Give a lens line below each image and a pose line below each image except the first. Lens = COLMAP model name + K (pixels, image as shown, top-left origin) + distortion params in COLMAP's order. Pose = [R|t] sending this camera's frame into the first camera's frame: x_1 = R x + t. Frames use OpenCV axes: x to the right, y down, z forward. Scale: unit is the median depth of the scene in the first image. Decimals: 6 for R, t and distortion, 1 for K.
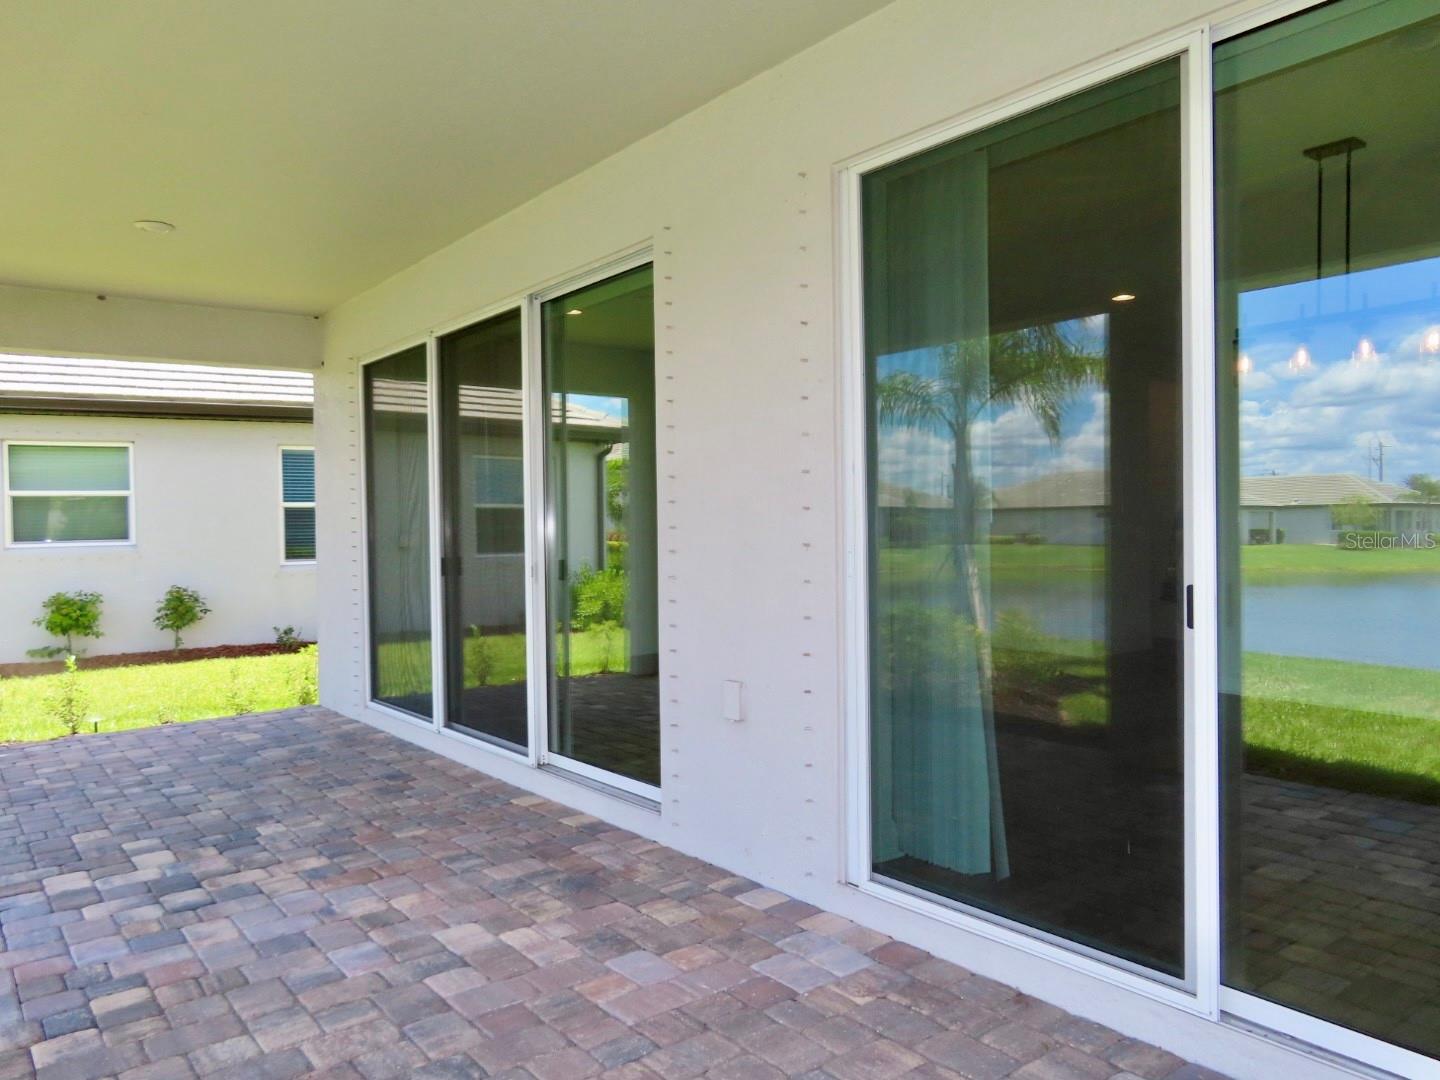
lens RADIAL K [[1020.9, 0, 717.9], [0, 1020.9, 540.3], [0, 0, 1]] dist [0.009788, 0.000746]
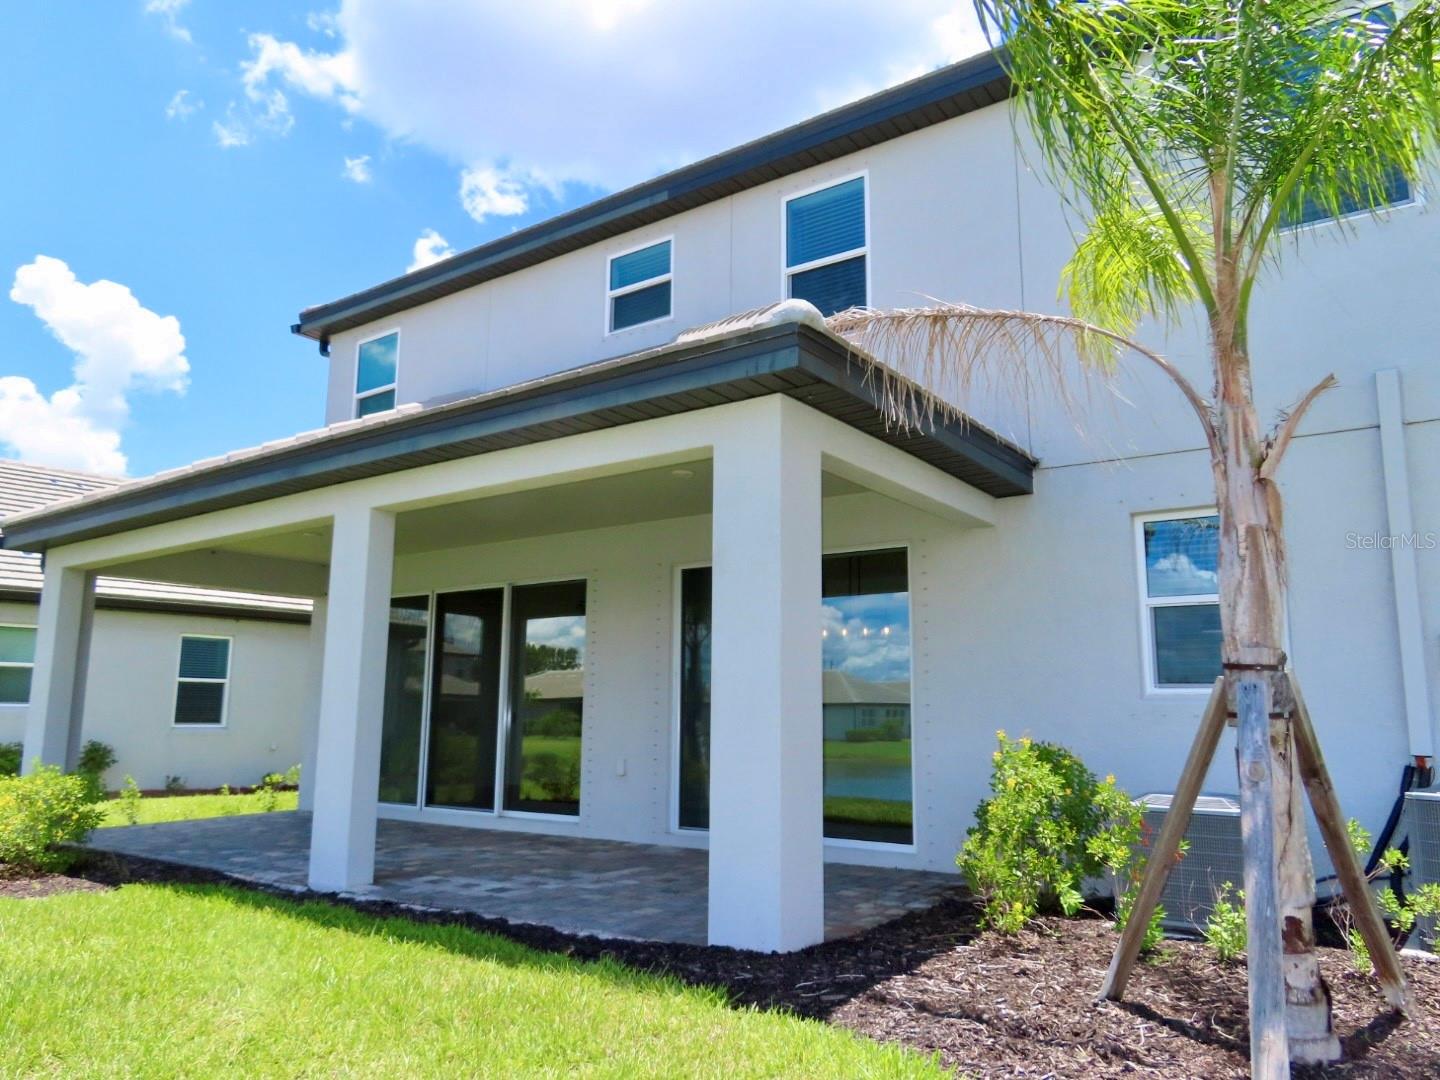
lens RADIAL K [[1020.9, 0, 720.9], [0, 1020.9, 542.9], [0, 0, 1]] dist [0.009788, 0.000746]
pose [[0.961431, 0.063509, 0.267613, -0.134788], [-0.011366, 0.981320, -0.192048, 0.038635], [-0.274811, 0.181599, 0.944193, -0.460485]]
